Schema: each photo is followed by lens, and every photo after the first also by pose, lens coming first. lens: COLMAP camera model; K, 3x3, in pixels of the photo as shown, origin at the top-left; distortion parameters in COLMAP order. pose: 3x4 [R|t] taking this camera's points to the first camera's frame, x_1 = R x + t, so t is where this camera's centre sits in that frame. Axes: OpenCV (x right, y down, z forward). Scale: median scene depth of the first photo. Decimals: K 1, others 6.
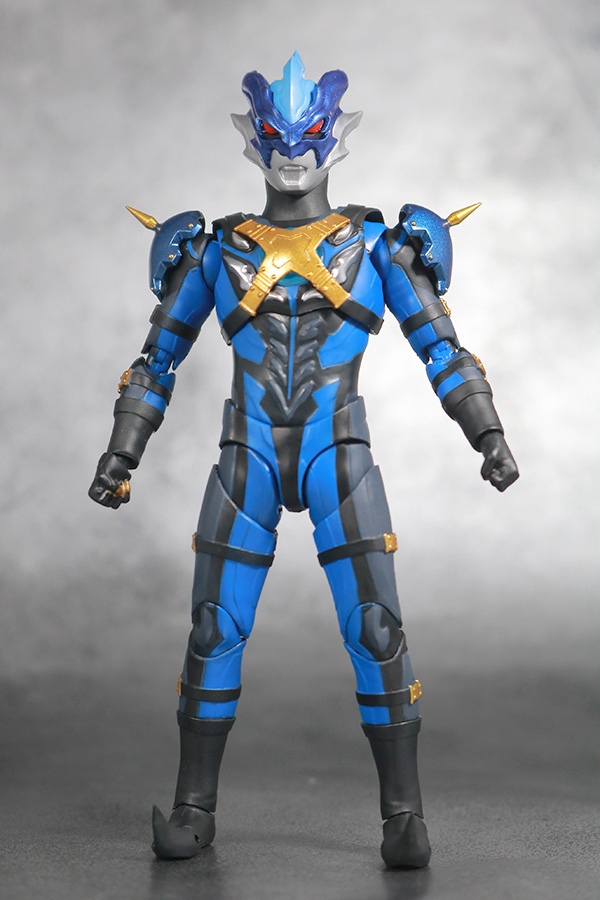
lens RADIAL K [[2263.1, 0, 293.7], [0, 2263.1, 446.1], [0, 0, 1]] dist [0.201817, 0.000000]
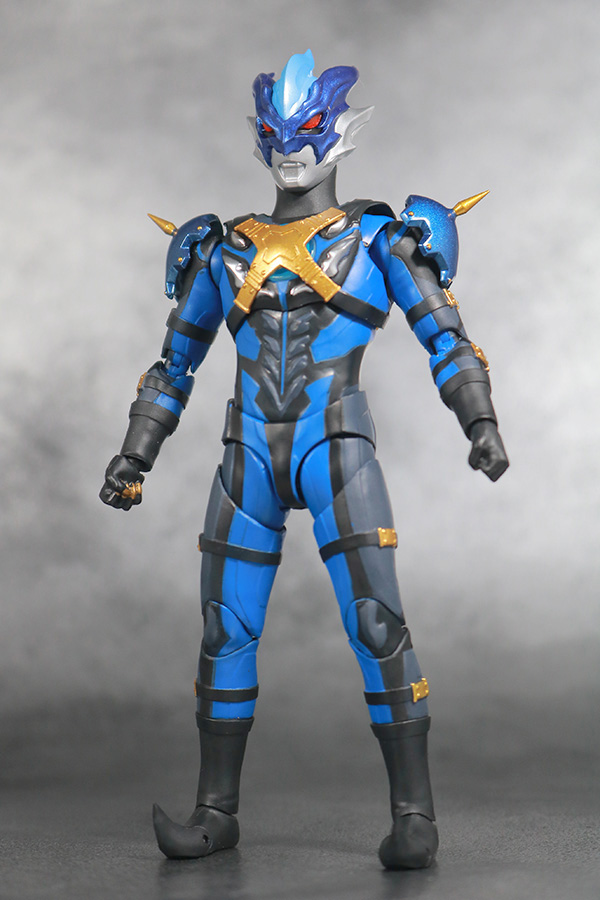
lens RADIAL K [[2263.1, 0, 308.2], [0, 2263.1, 447.7], [0, 0, 1]] dist [0.201817, 0.000000]
pose [[0.973665, -0.029763, -0.226034, 0.229192], [0.022030, 0.999085, -0.036659, 0.038552], [0.226918, 0.030714, 0.973429, 0.034271]]
